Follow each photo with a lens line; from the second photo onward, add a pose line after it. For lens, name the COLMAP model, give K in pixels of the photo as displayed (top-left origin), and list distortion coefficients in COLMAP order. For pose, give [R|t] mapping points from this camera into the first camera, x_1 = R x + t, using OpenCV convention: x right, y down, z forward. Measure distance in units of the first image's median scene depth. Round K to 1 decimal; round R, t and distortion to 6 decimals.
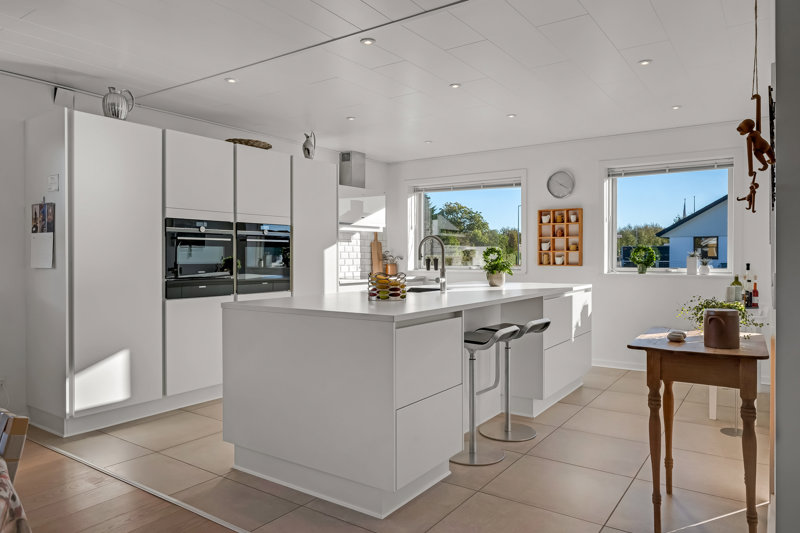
lens RADIAL K [[541.7, 0, 389.2], [0, 541.7, 257.3], [0, 0, 1]] dist [-0.002533, -0.000755]
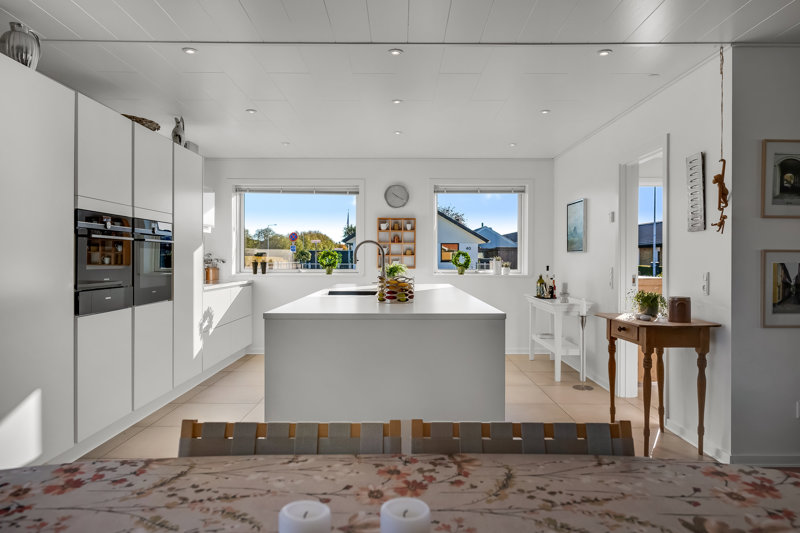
lens RADIAL K [[541.7, 0, 389.2], [0, 541.7, 257.3], [0, 0, 1]] dist [-0.002533, -0.000755]
pose [[0.820354, 0.004906, 0.571835, -0.431123], [-0.001836, 0.999981, -0.005945, -0.001028], [-0.571853, 0.003827, 0.820347, 0.109249]]
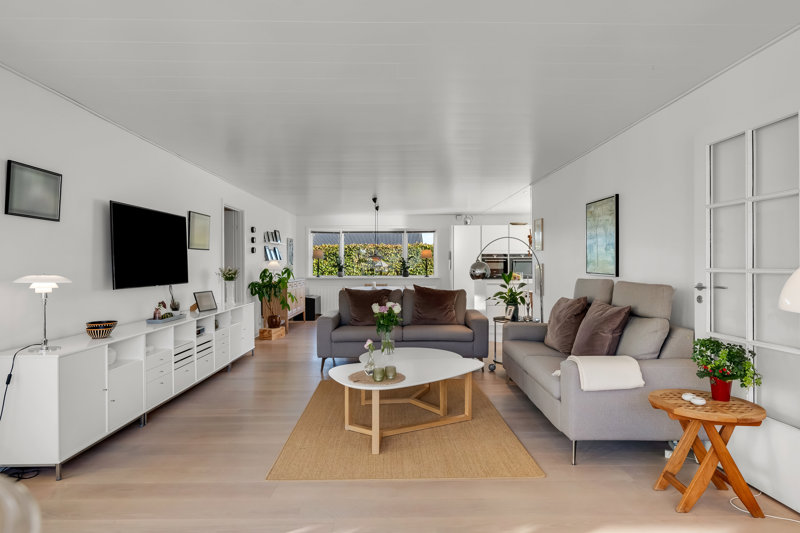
lens RADIAL K [[458.4, 0, 400.0], [0, 458.4, 266.5], [0, 0, 1]] dist [-0.004523, -0.000376]
pose [[0.601144, 0.001947, -0.799139, 1.253675], [-0.001773, 0.999998, 0.001102, -0.001787], [0.799139, 0.000754, 0.601146, -0.852313]]
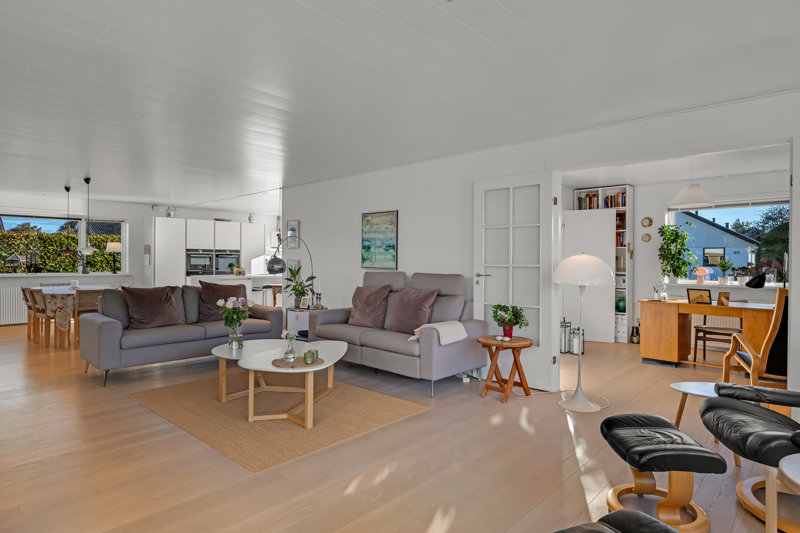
lens RADIAL K [[458.4, 0, 400.0], [0, 458.4, 266.5], [0, 0, 1]] dist [-0.004523, -0.000376]
pose [[0.994002, 0.007374, -0.109111, 0.913614], [-0.006748, 0.999959, 0.006104, 0.001471], [0.109152, -0.005331, 0.994011, -1.221859]]
